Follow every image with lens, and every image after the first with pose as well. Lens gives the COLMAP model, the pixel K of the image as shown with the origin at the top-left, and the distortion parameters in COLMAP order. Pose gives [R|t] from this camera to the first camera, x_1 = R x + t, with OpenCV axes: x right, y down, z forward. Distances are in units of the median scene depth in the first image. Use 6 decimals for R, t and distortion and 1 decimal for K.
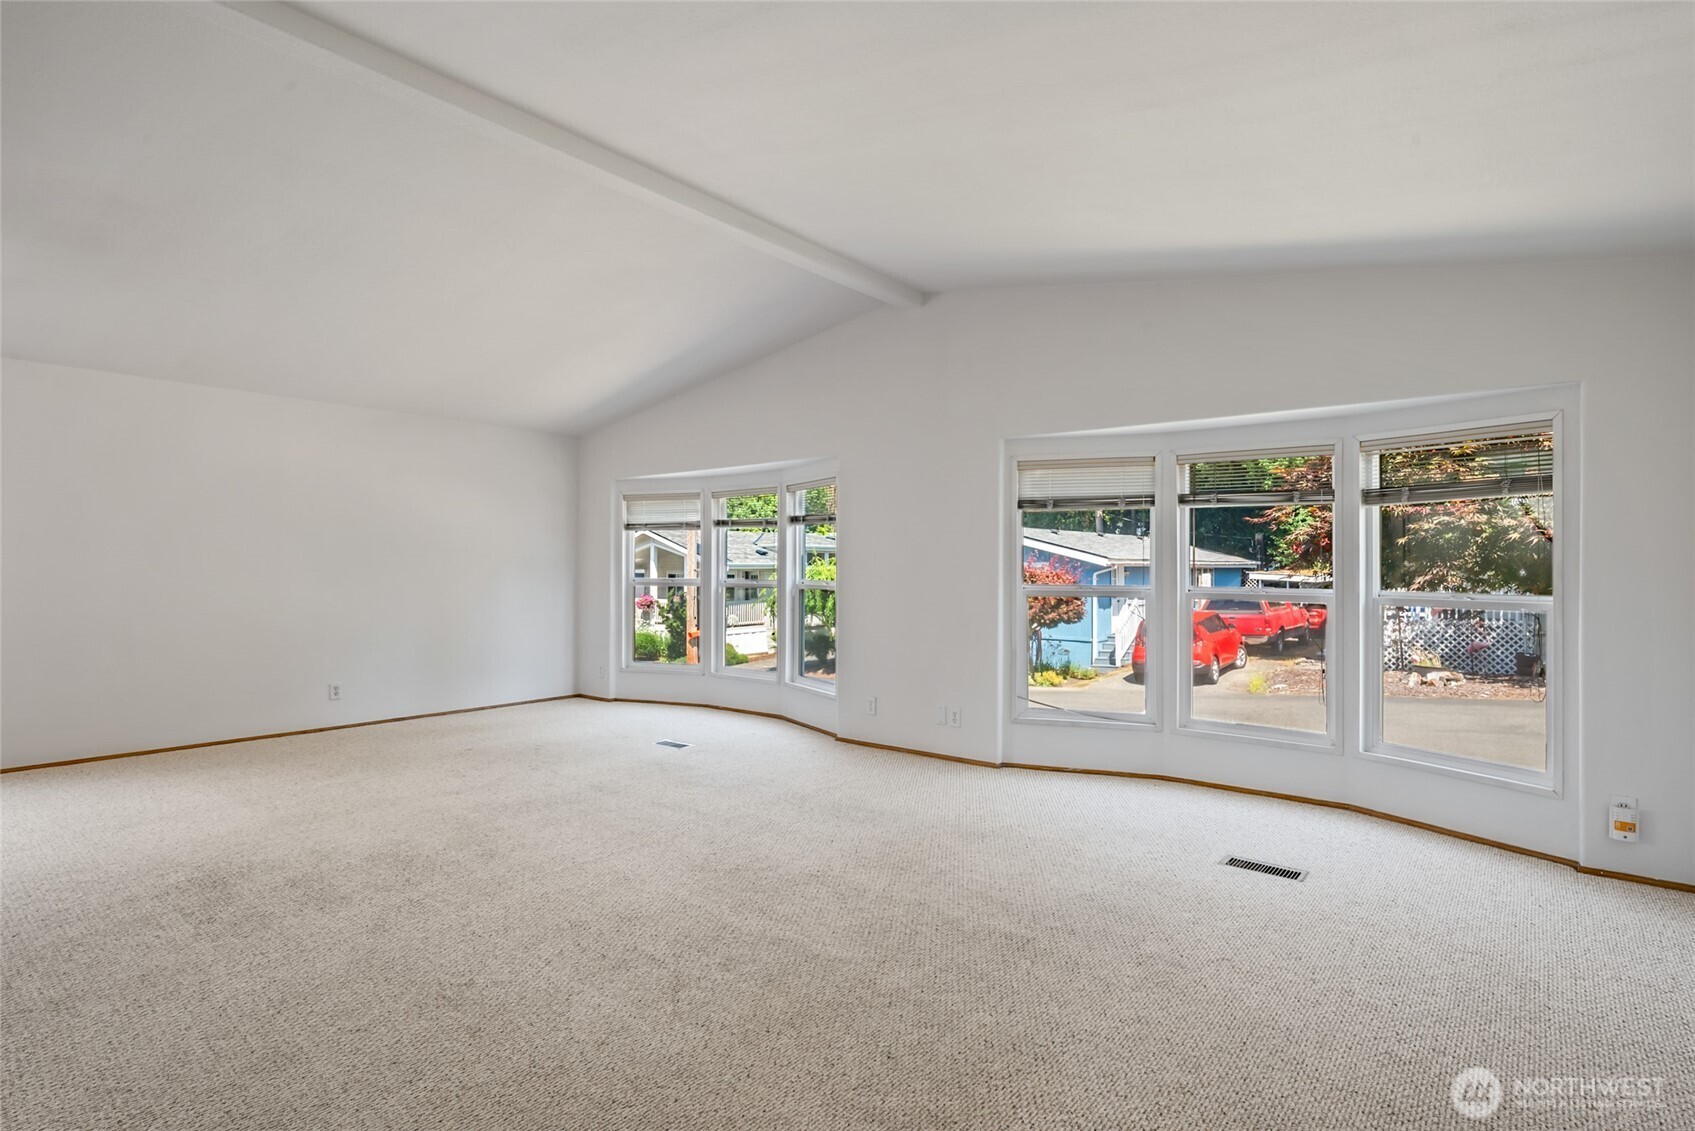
lens RADIAL K [[839.0, 0, 841.4], [0, 839.0, 550.9], [0, 0, 1]] dist [0.000186, -0.000282]
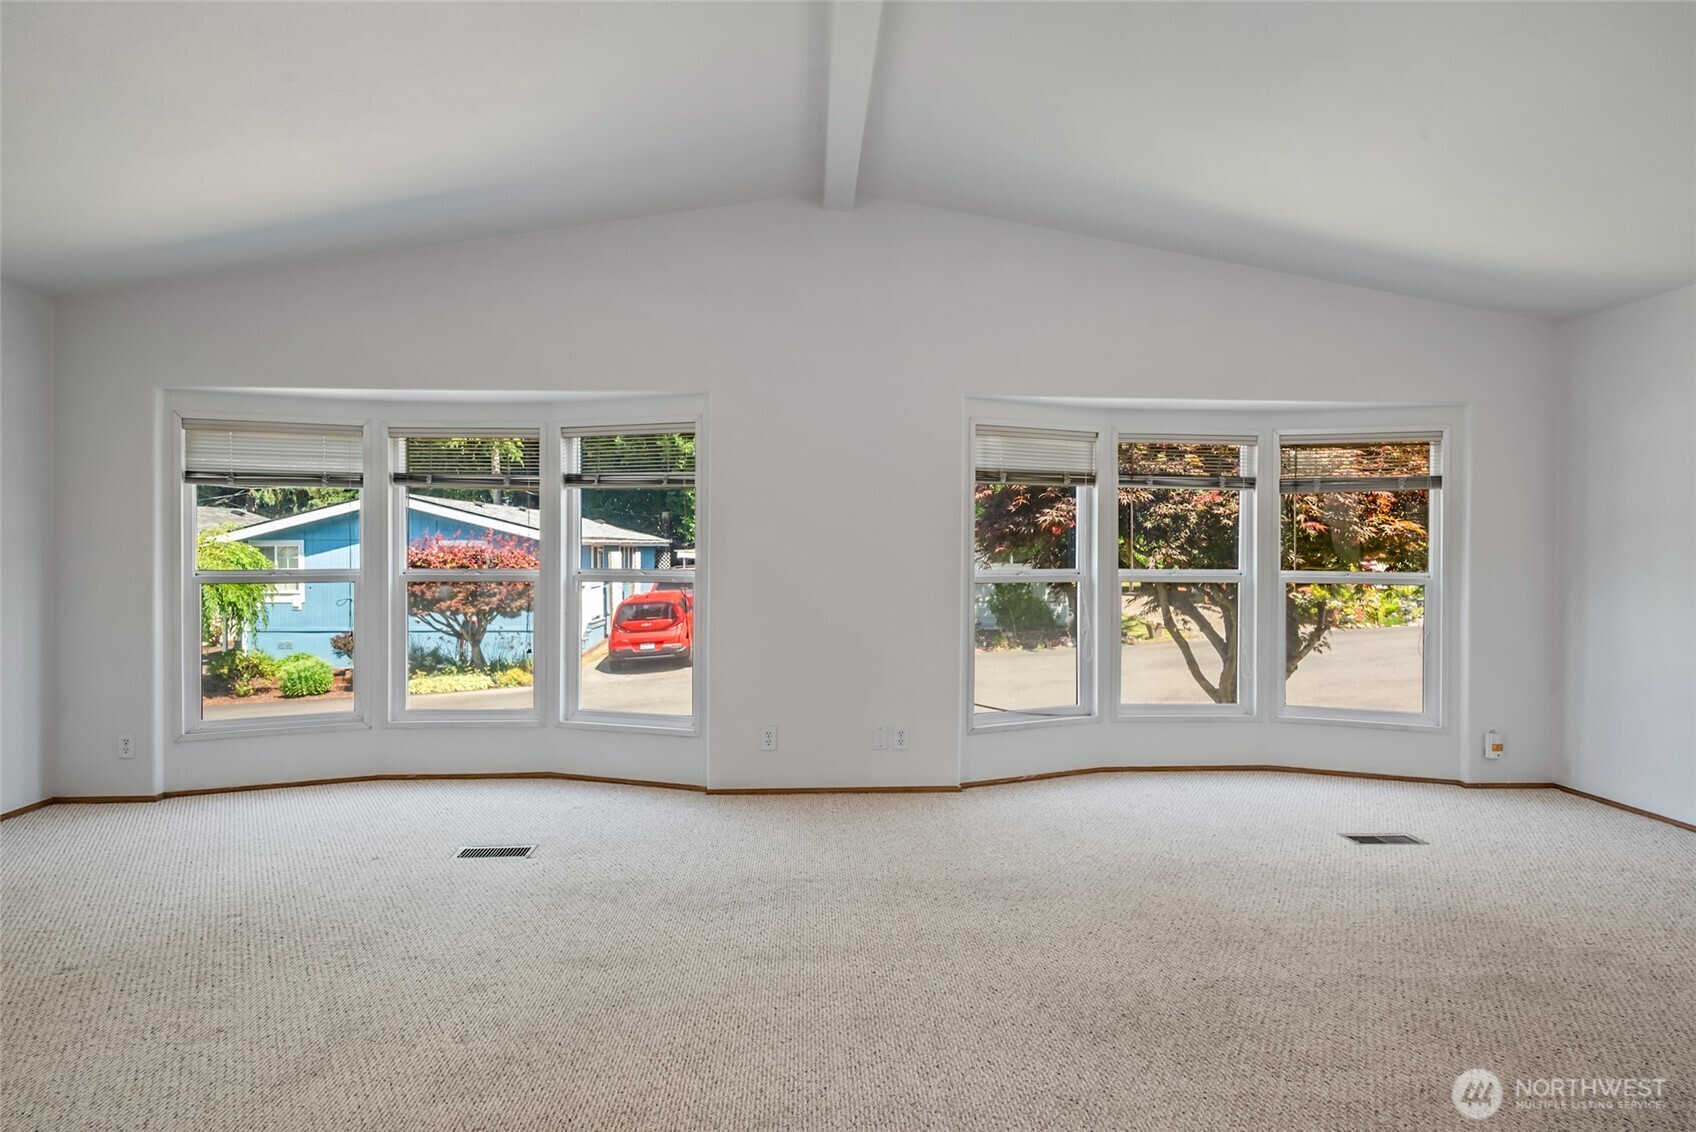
lens RADIAL K [[903.1, 0, 845.9], [0, 903.1, 543.6], [0, 0, 1]] dist [-0.001213, 0.000302]
pose [[0.742224, 0.000933, 0.670151, -0.556691], [-0.012877, 0.999834, 0.012869, 0.003526], [-0.670028, -0.018181, 0.742113, 0.462828]]
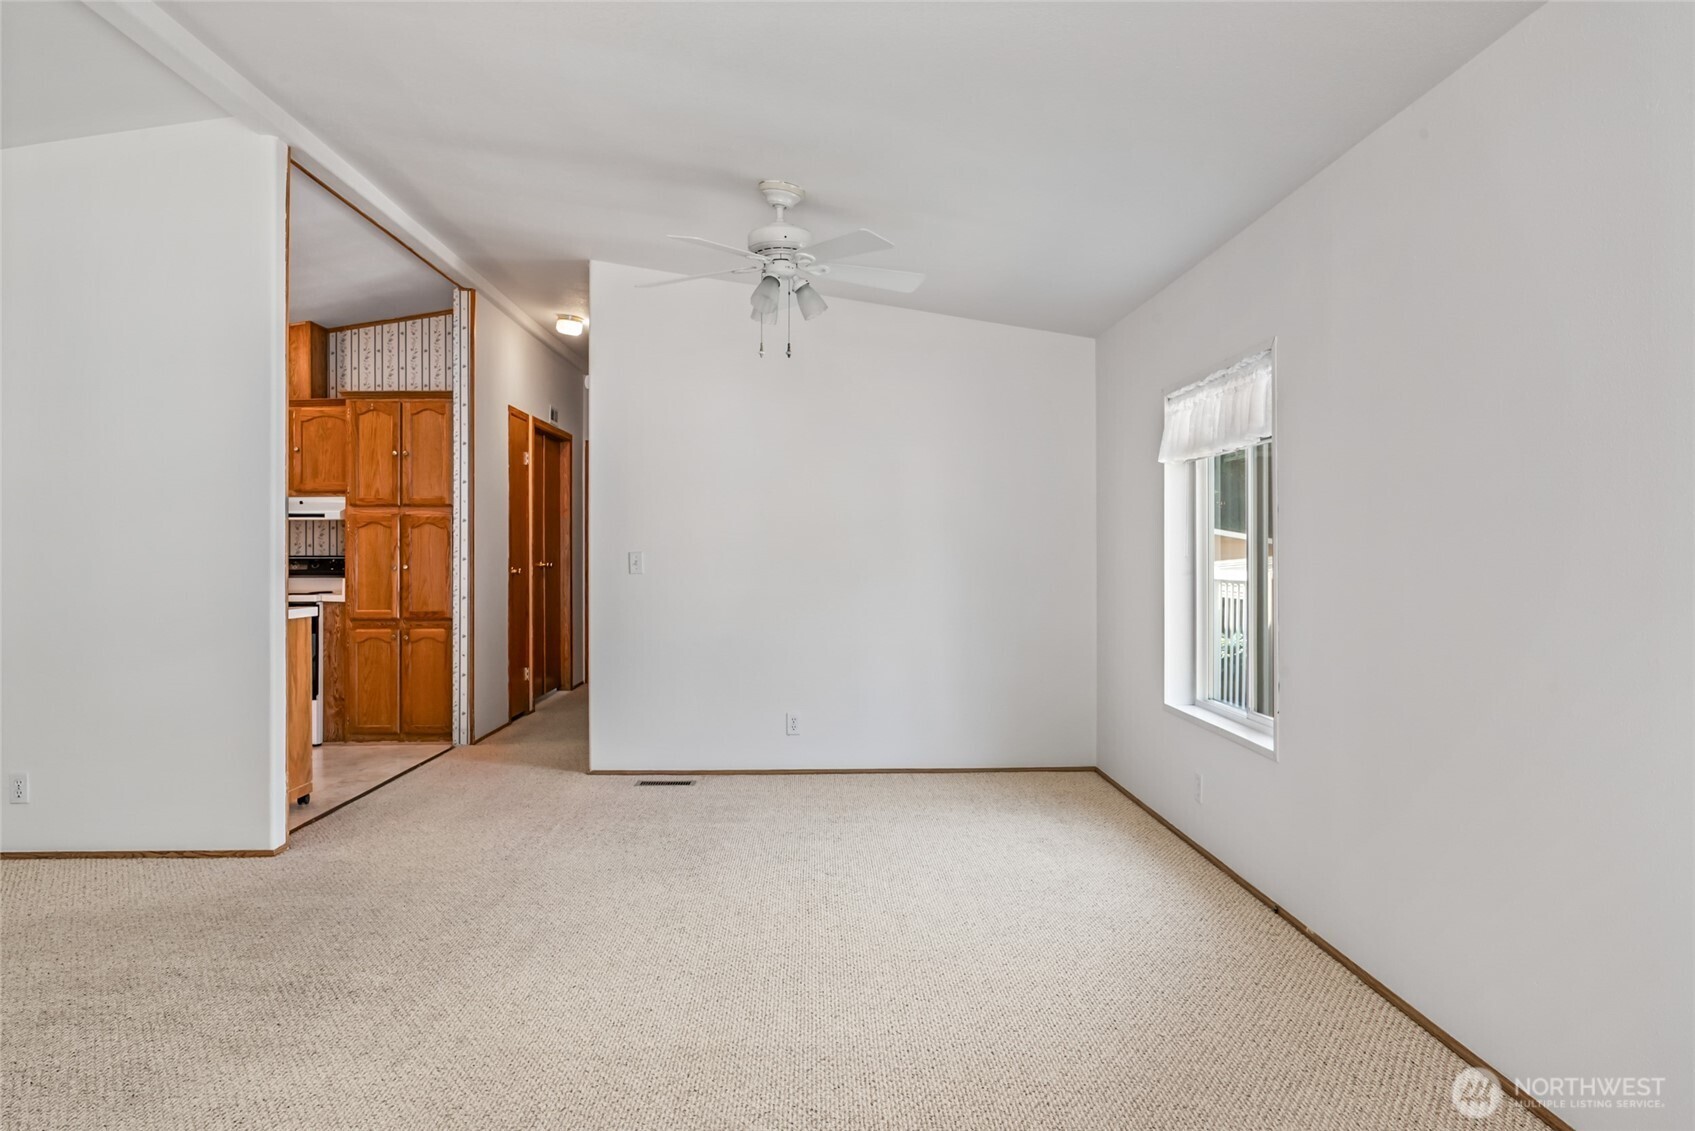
lens RADIAL K [[1156.4, 0, 847.5], [0, 1156.4, 565.5], [0, 0, 1]] dist [-0.001501, 0.001038]
pose [[-0.756633, 0.003881, -0.653828, -0.313952], [0.008891, 0.999951, -0.004354, 0.021462], [0.653779, -0.009107, -0.756631, 1.464797]]
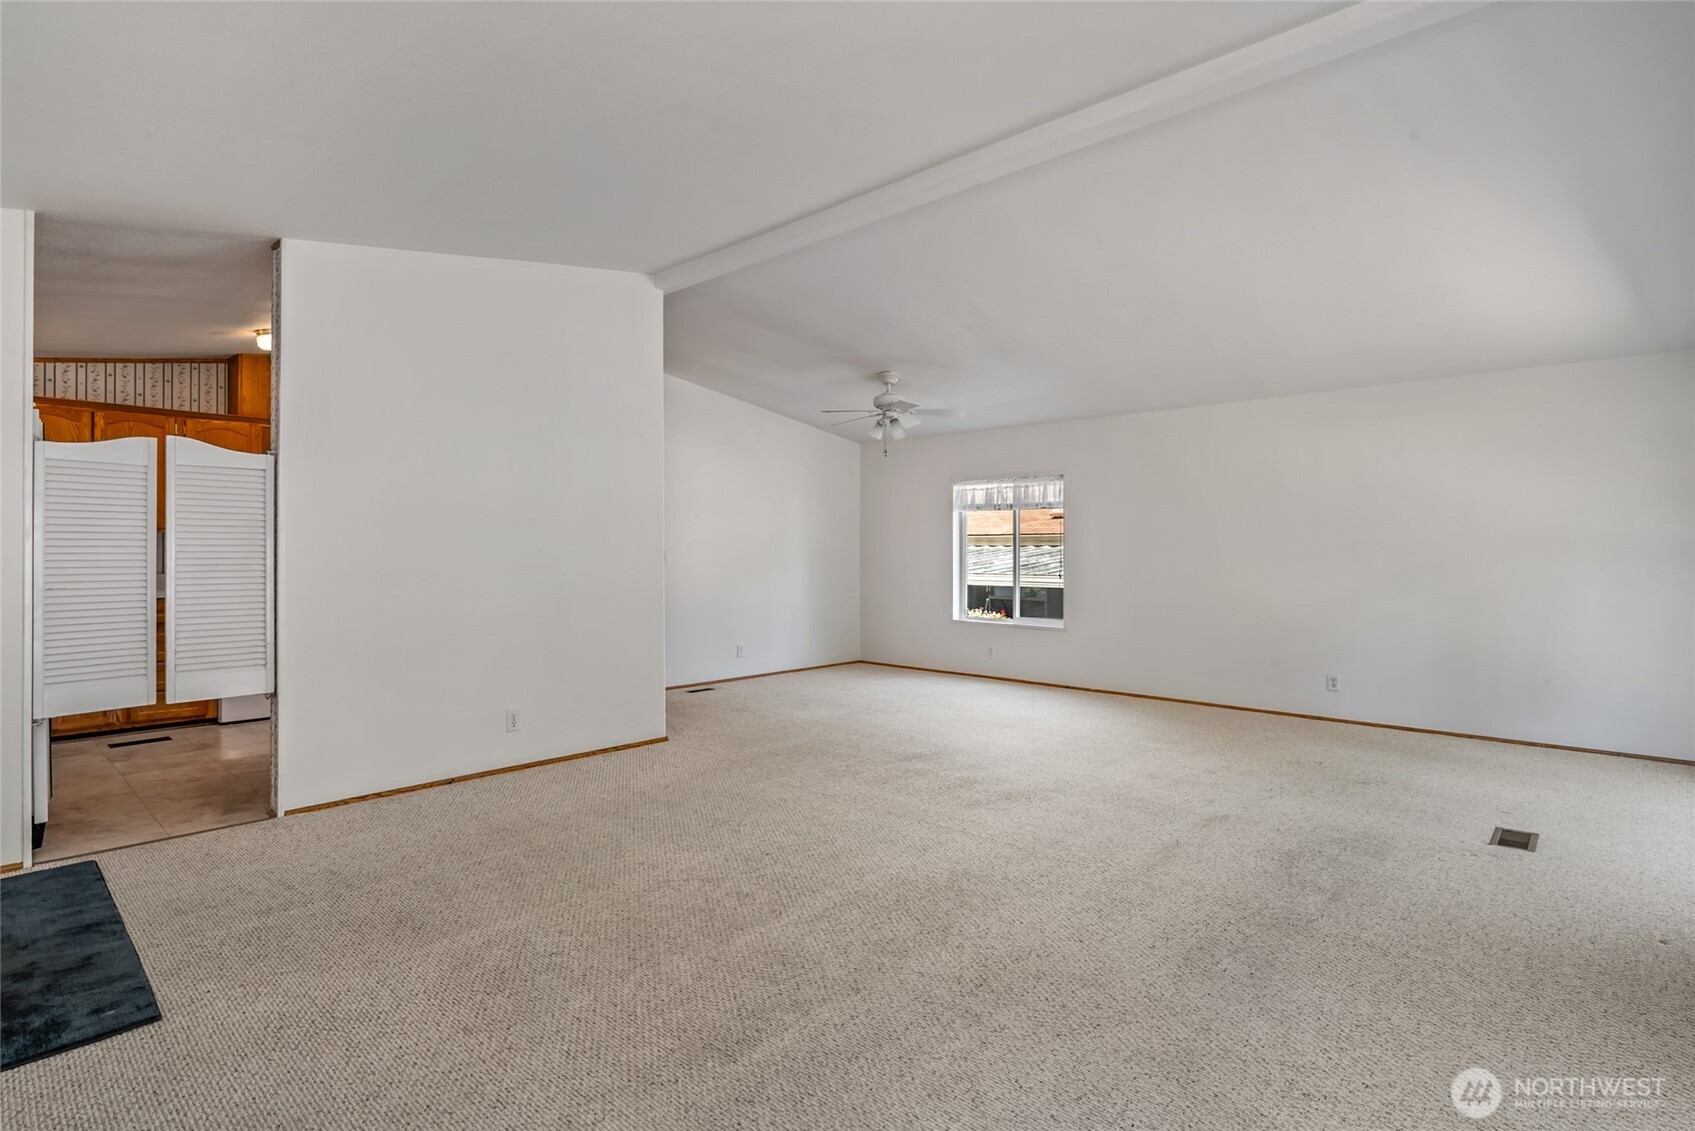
lens RADIAL K [[842.8, 0, 851.7], [0, 842.8, 553.4], [0, 0, 1]] dist [0.001739, 0.000626]
pose [[-0.062610, -0.004543, -0.998028, 0.573471], [0.017125, 0.999838, -0.005626, 0.016982], [0.997891, -0.017444, -0.062522, 0.694601]]
